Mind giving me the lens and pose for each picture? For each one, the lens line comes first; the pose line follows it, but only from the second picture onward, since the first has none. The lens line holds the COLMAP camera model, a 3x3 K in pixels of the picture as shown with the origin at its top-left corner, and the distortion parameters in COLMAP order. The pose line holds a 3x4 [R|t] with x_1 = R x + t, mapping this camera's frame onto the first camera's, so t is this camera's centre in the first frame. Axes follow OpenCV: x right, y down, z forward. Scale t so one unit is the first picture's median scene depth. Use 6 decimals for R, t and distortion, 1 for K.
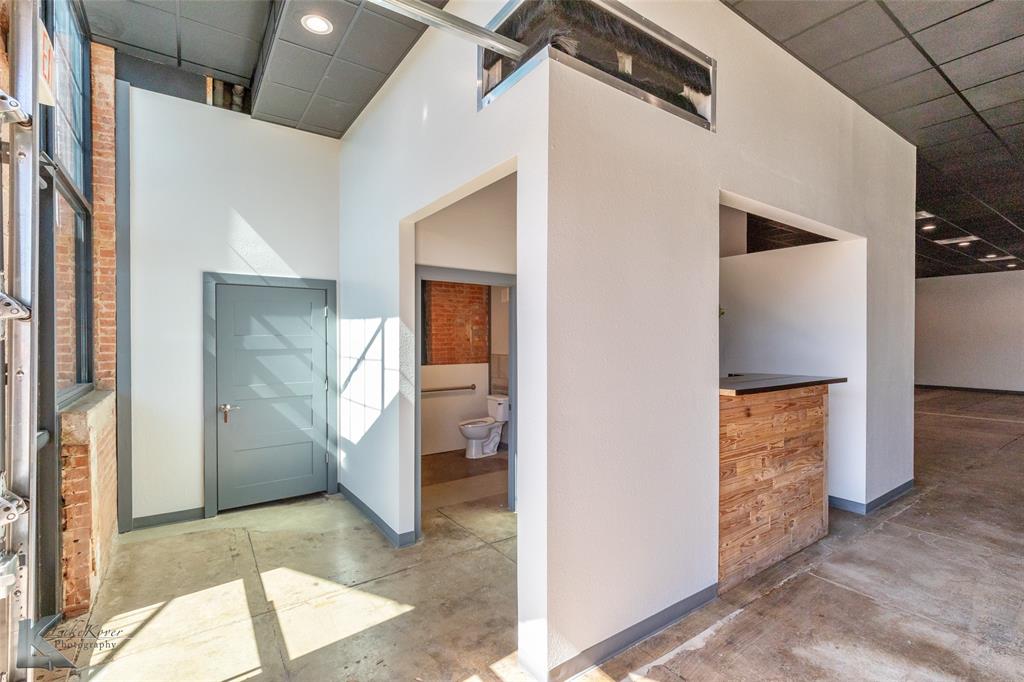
lens RADIAL K [[466.4, 0, 518.2], [0, 466.4, 339.3], [0, 0, 1]] dist [0.005494, 0.000340]
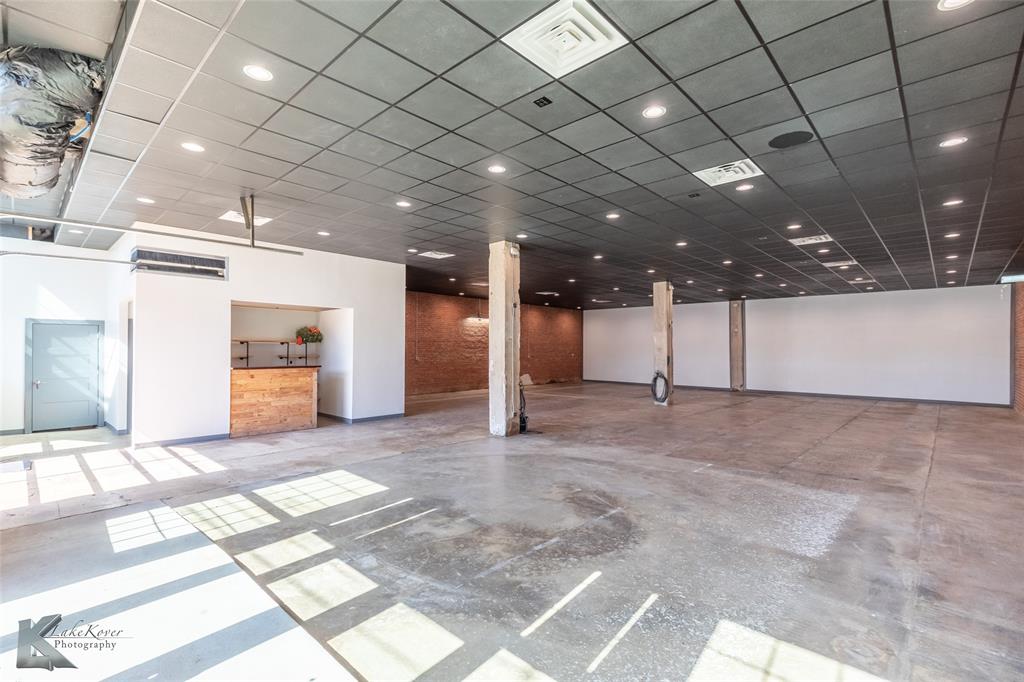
lens RADIAL K [[466.4, 0, 513.3], [0, 466.4, 344.8], [0, 0, 1]] dist [0.005494, 0.000340]
pose [[0.981594, 0.007712, 0.190824, 0.992633], [-0.005967, 0.999935, -0.009717, -0.009461], [-0.190887, 0.008399, 0.981576, -1.371339]]
